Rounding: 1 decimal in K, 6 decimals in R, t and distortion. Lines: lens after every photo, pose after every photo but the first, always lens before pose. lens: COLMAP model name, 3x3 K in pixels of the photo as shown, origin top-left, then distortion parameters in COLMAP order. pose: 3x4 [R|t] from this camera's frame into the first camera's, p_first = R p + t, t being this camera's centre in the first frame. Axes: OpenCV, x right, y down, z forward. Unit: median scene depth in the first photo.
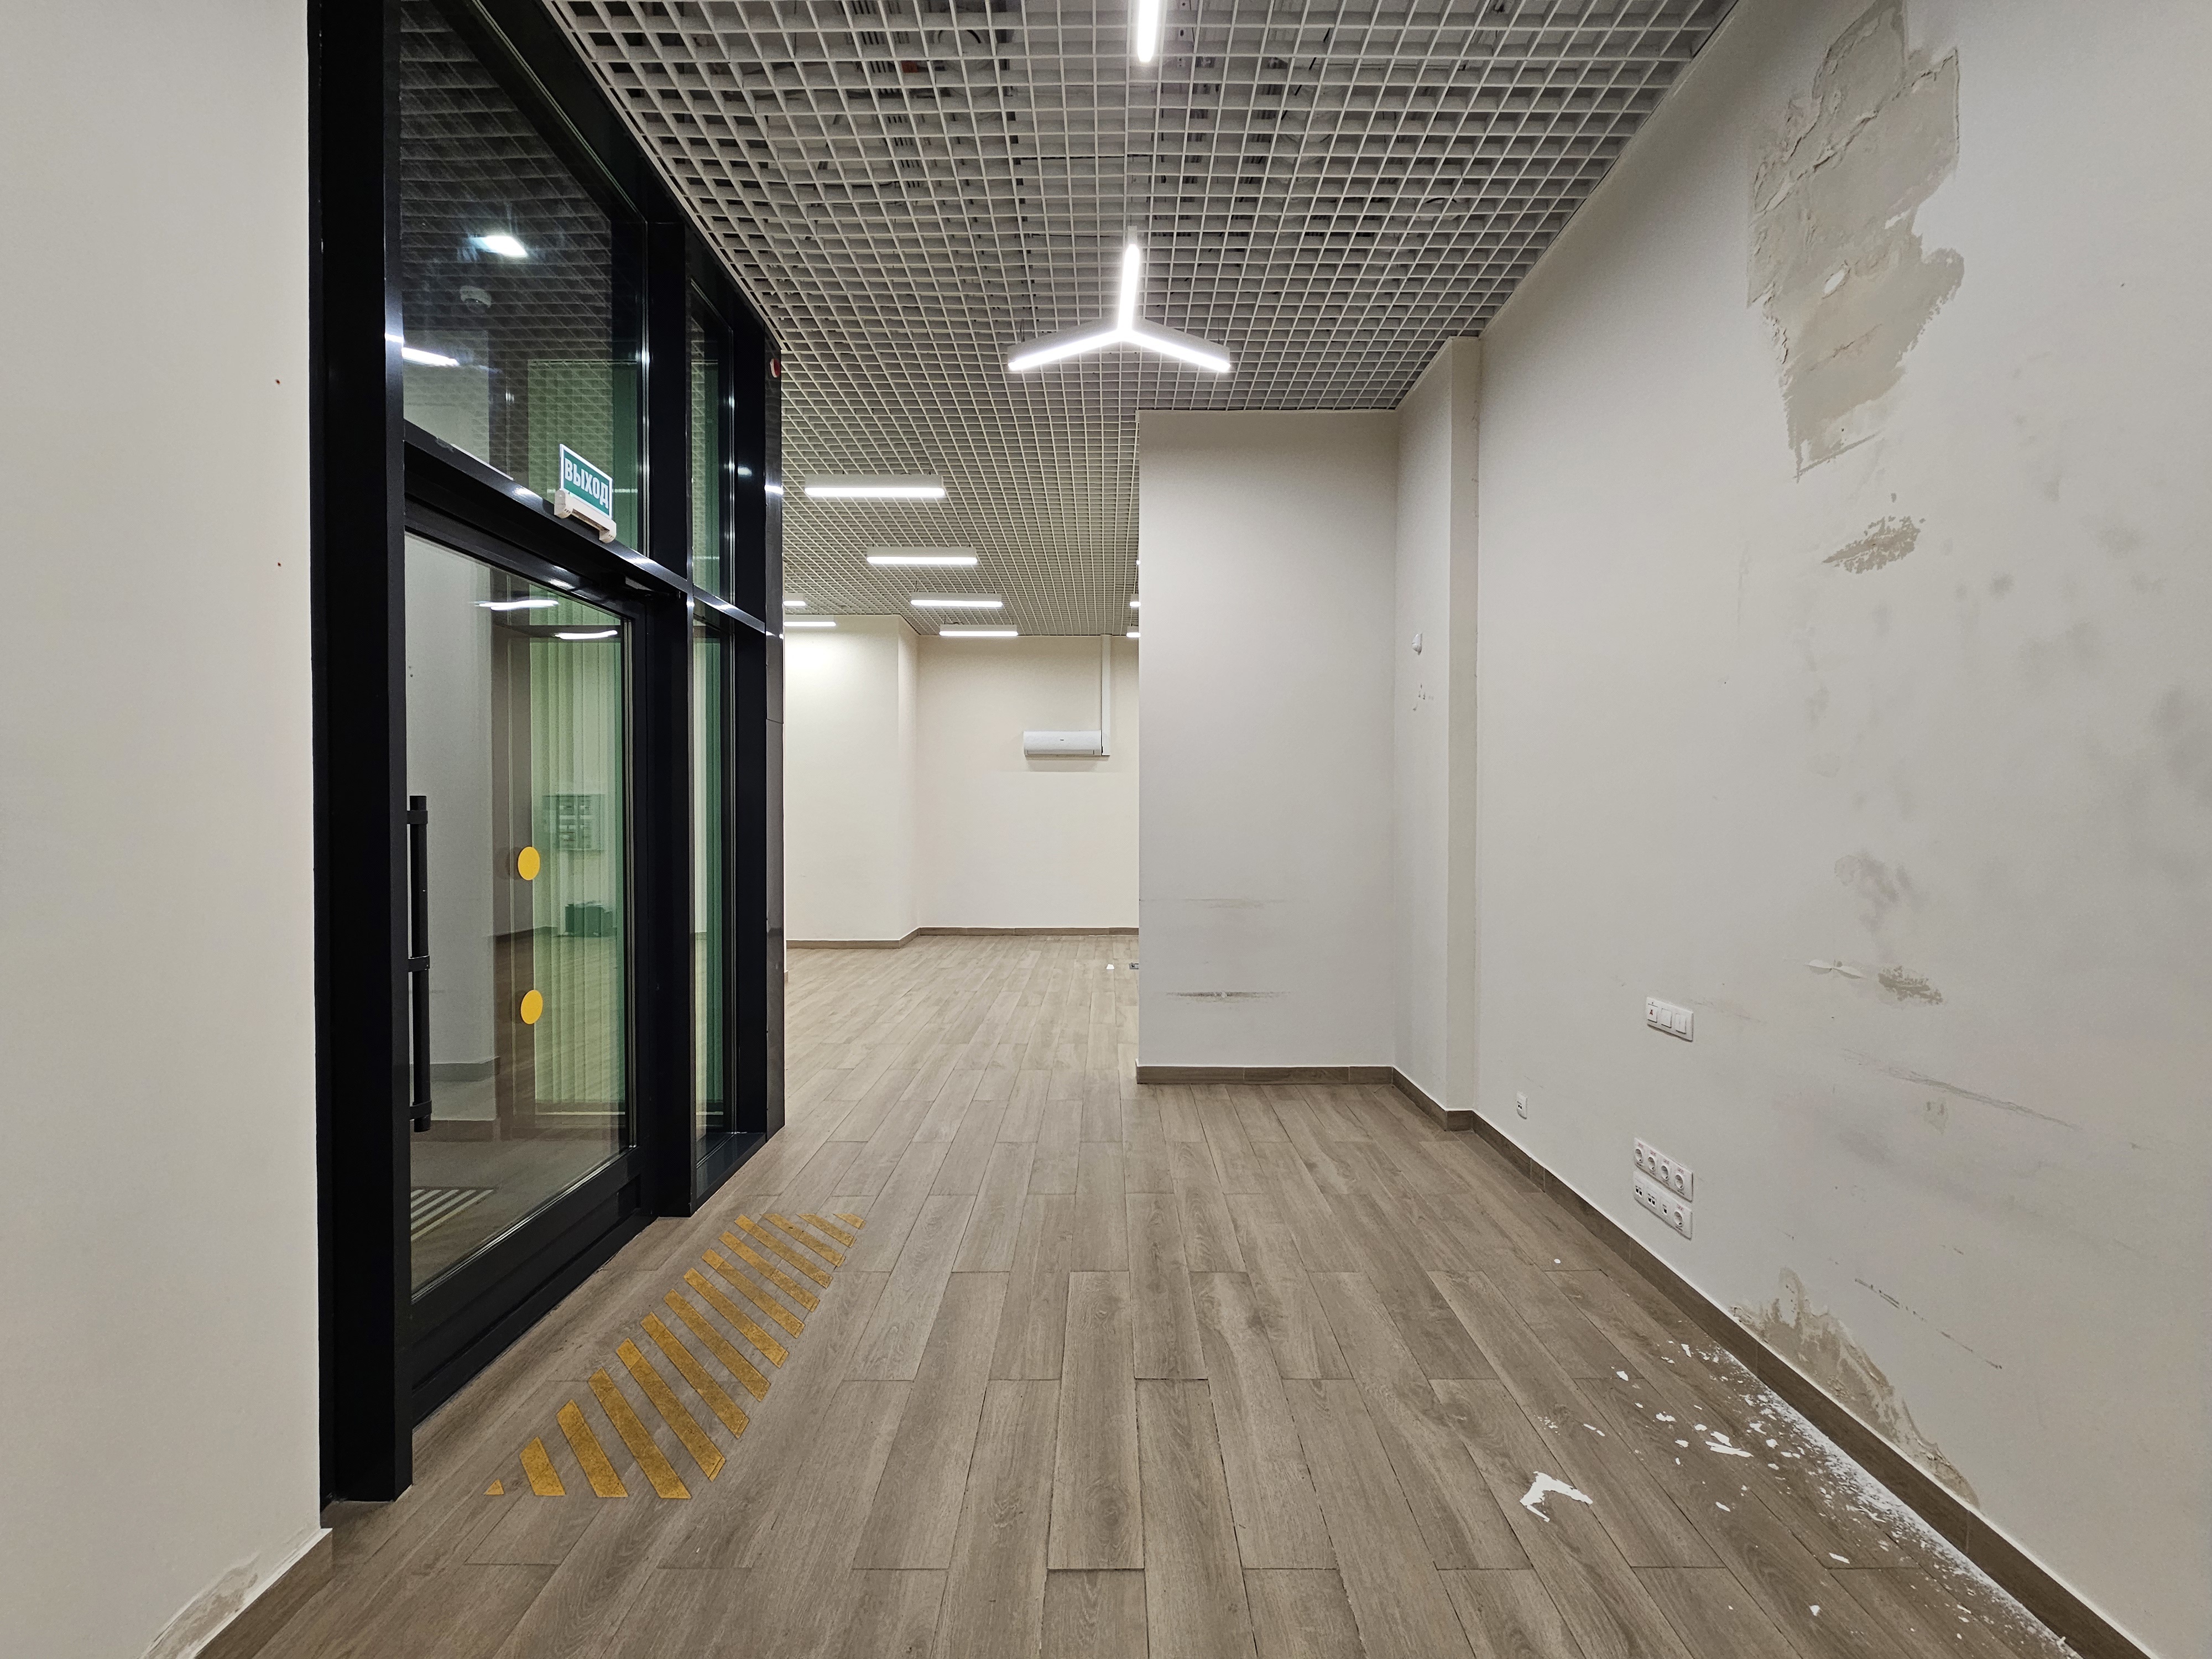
lens RADIAL K [[897.0, 0, 1106.0], [0, 897.0, 829.5], [0, 0, 1]] dist [-0.004458, 0.000896]
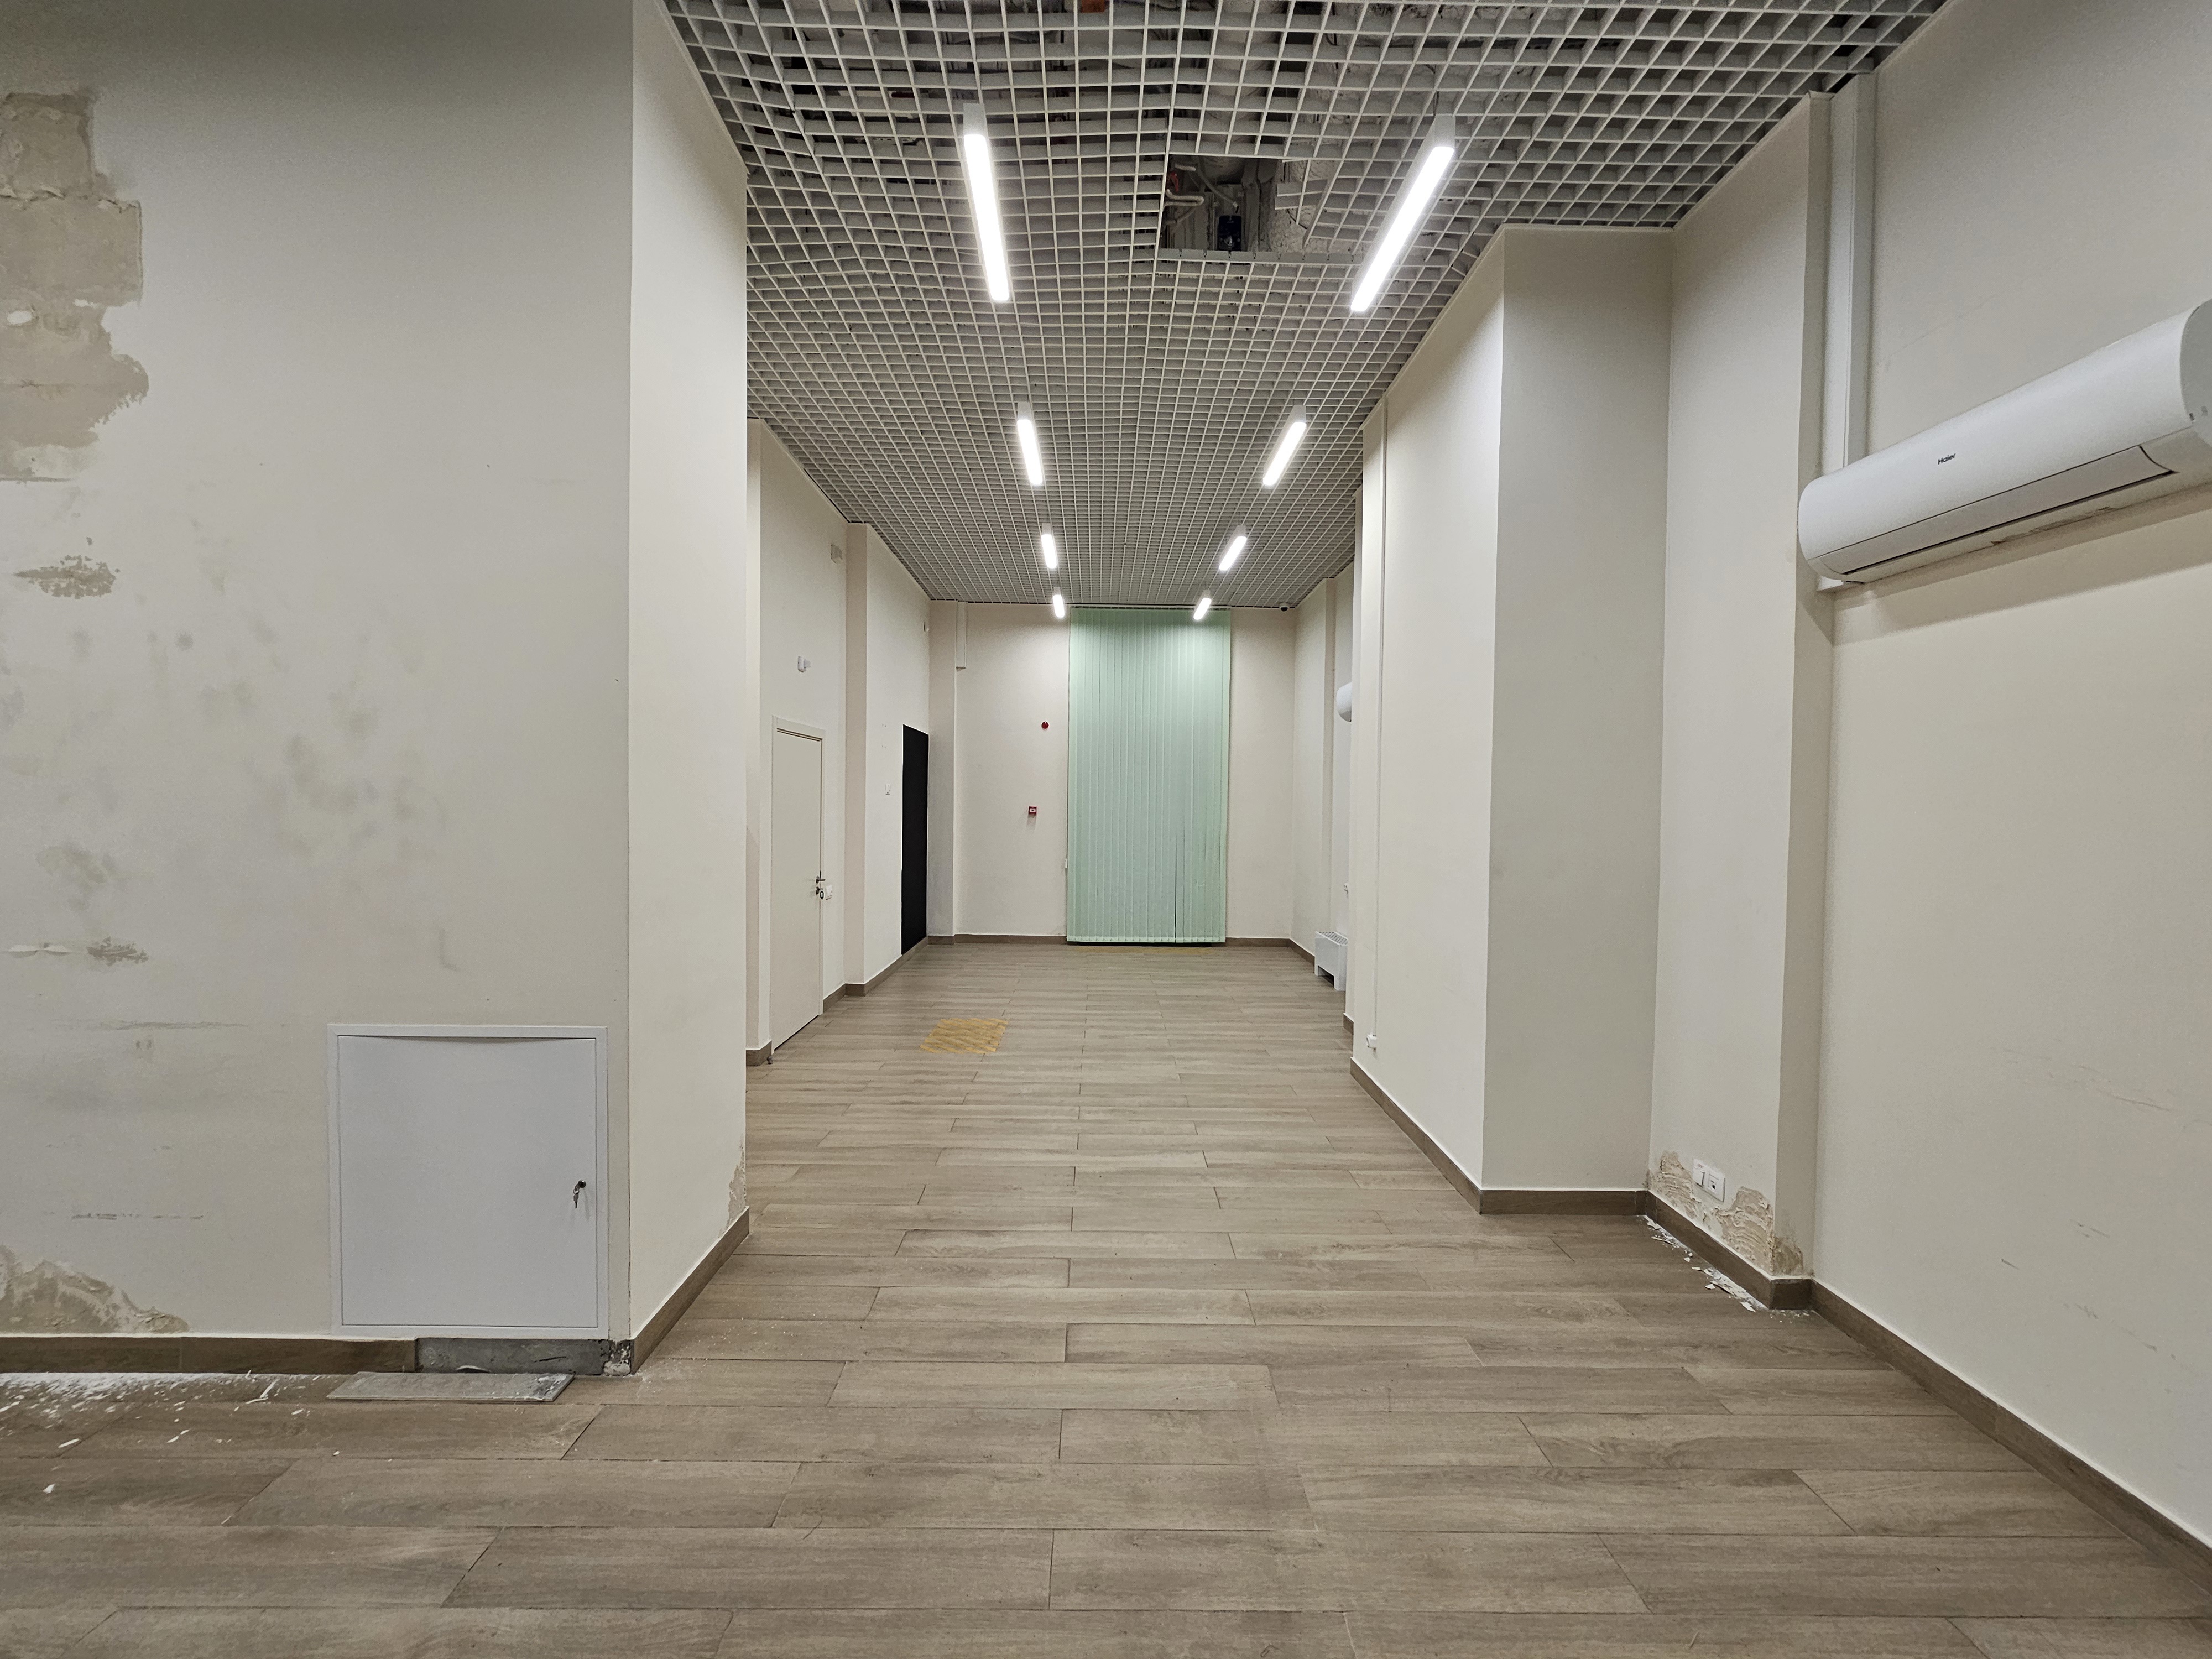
lens RADIAL K [[904.8, 0, 1108.0], [0, 904.8, 824.5], [0, 0, 1]] dist [-0.001587, 0.000869]
pose [[-0.008735, -0.025205, 0.999644, -0.303289], [0.002693, 0.999678, 0.025229, -0.022921], [-0.999958, 0.002913, -0.008664, -0.302423]]
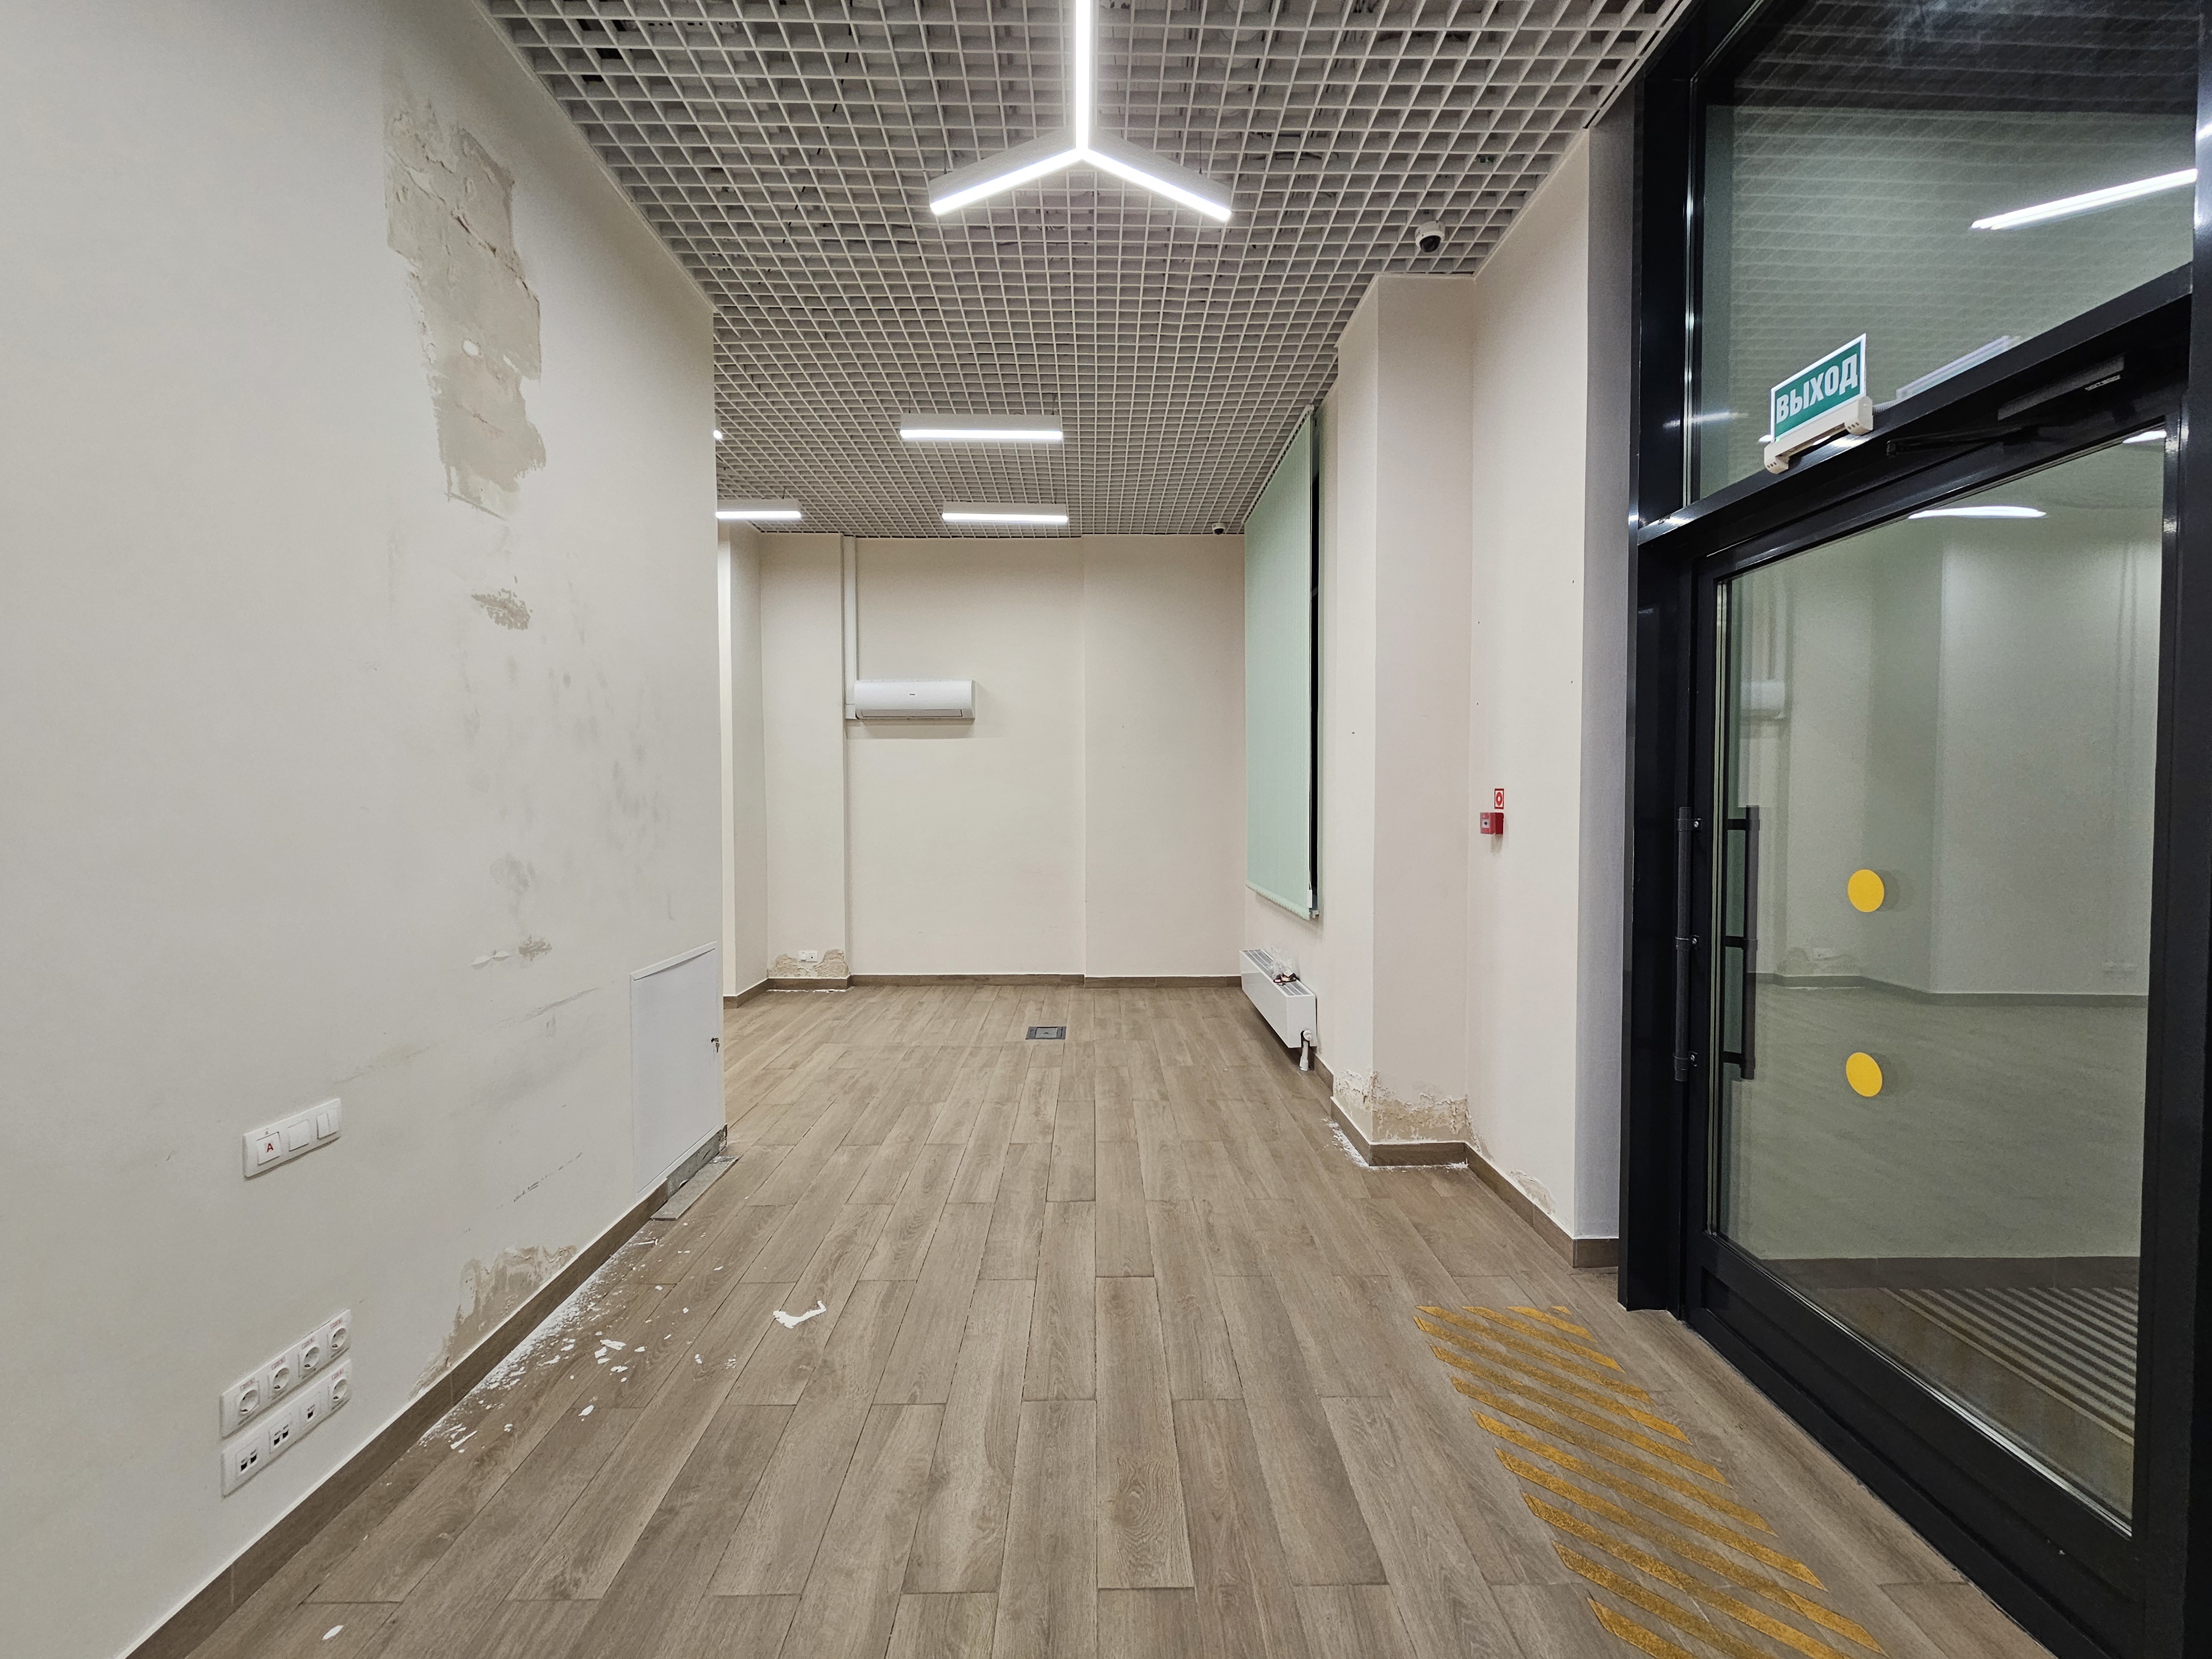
lens RADIAL K [[904.8, 0, 1108.0], [0, 904.8, 824.5], [0, 0, 1]] dist [-0.001587, 0.000869]
pose [[-0.999867, 0.001237, -0.016249, 0.037590], [0.000511, 0.999005, 0.044594, -0.067430], [0.016288, 0.044580, -0.998873, 2.146789]]
